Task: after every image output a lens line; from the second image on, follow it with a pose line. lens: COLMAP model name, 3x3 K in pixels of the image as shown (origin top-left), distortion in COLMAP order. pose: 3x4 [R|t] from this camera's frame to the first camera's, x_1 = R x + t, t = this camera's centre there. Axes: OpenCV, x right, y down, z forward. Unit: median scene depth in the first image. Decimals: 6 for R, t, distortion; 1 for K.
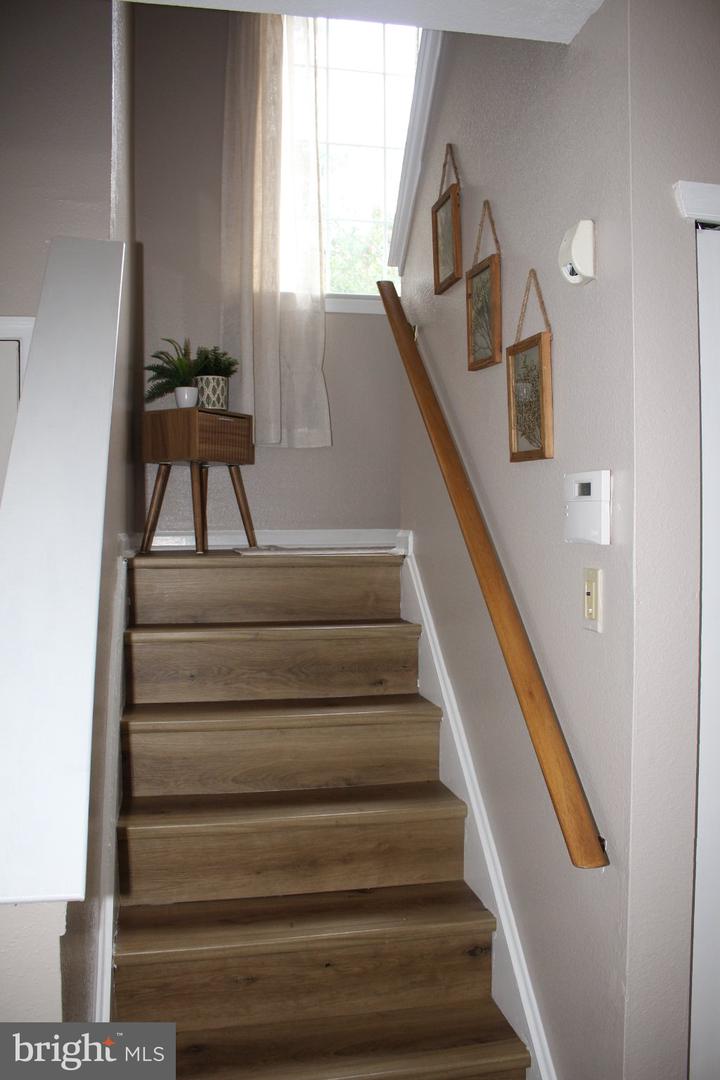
lens RADIAL K [[896.2, 0, 362.3], [0, 896.2, 558.9], [0, 0, 1]] dist [-0.157862, 0.129562]
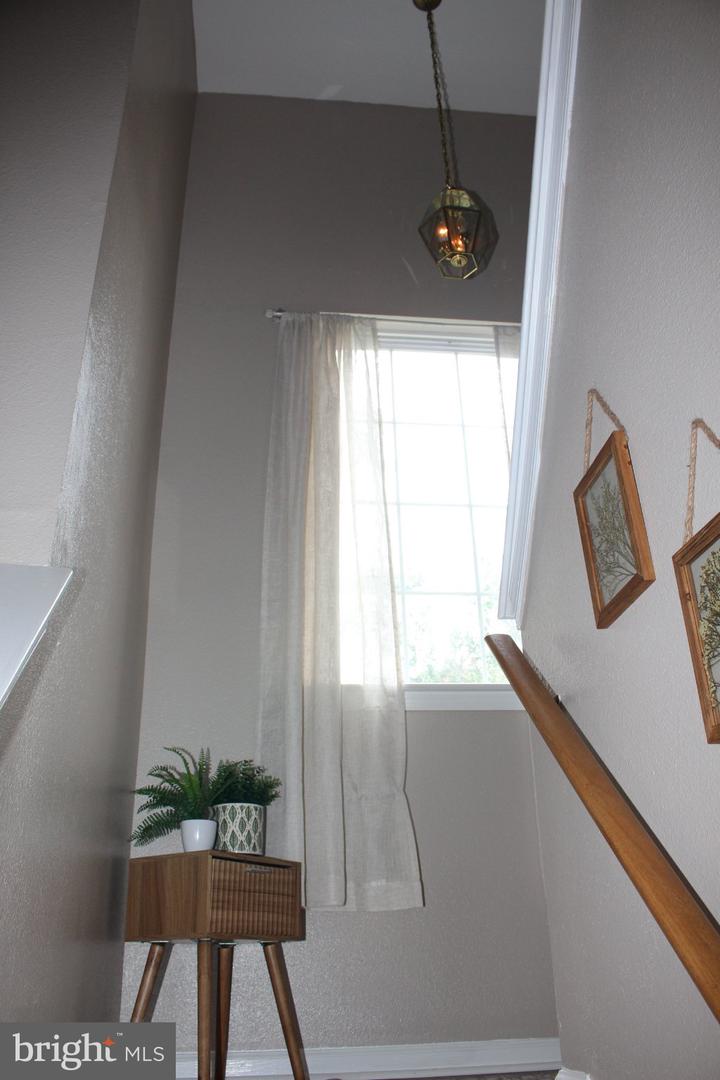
lens RADIAL K [[896.2, 0, 362.3], [0, 896.2, 558.9], [0, 0, 1]] dist [-0.157862, 0.129562]
pose [[0.995319, -0.060788, -0.075126, -0.016099], [0.018155, 0.881164, -0.472462, -0.051560], [0.094918, 0.468887, 0.878143, 0.333036]]
